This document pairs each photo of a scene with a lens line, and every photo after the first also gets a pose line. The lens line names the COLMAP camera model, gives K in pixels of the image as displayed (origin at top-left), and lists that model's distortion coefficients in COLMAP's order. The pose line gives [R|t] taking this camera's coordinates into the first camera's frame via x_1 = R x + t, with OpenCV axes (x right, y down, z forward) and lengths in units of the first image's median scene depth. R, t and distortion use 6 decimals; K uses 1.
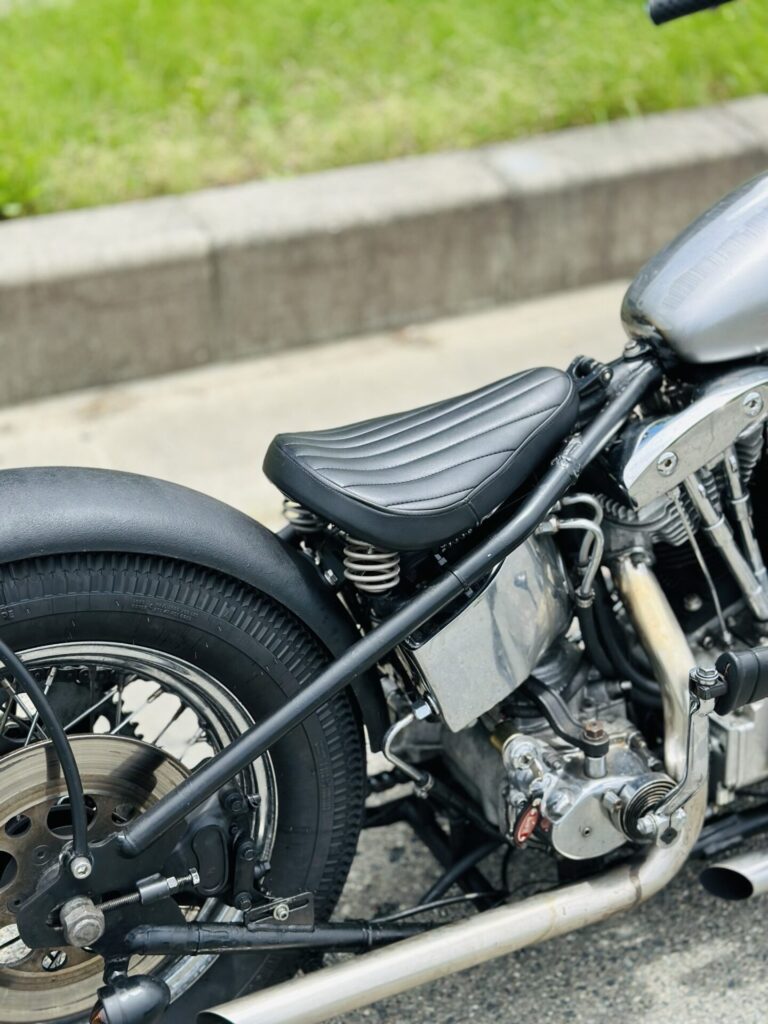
lens RADIAL K [[1474.7, 0, 380.1], [0, 1474.7, 510.1], [0, 0, 1]] dist [0.062934, 0.000000]
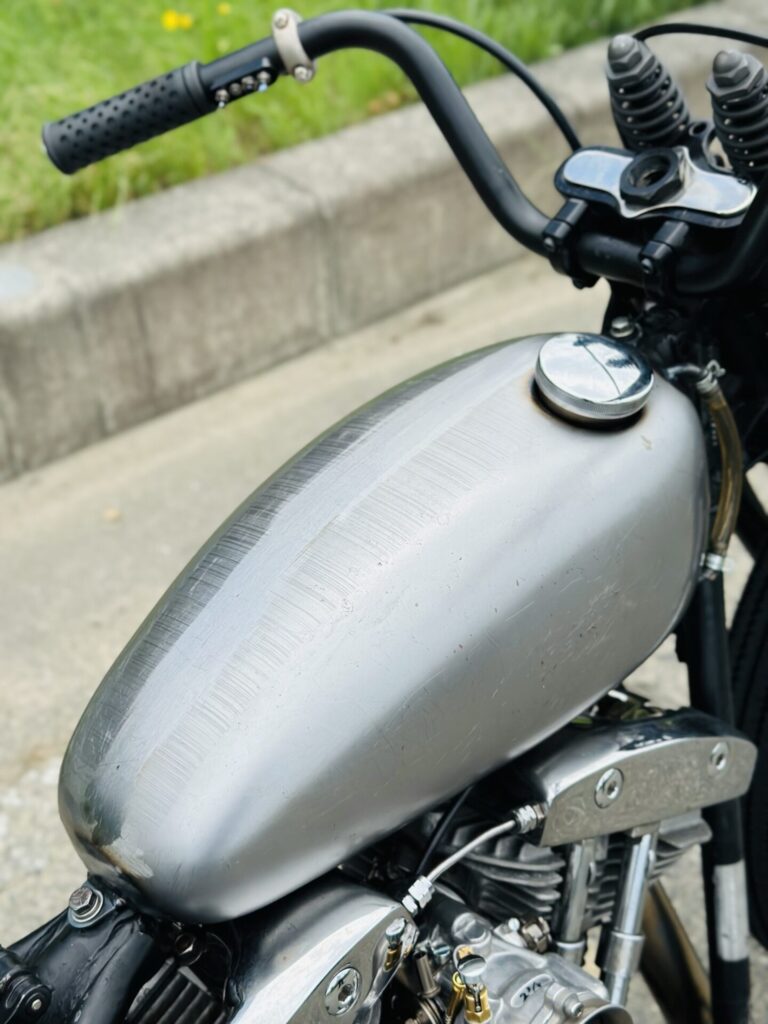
lens RADIAL K [[1474.7, 0, 384.6], [0, 1474.7, 513.8], [0, 0, 1]] dist [0.062934, 0.000000]
pose [[0.956631, -0.181072, 0.228191, 0.095091], [0.177499, 0.983453, 0.036261, -0.127118], [-0.230981, 0.005815, 0.972941, 0.272267]]
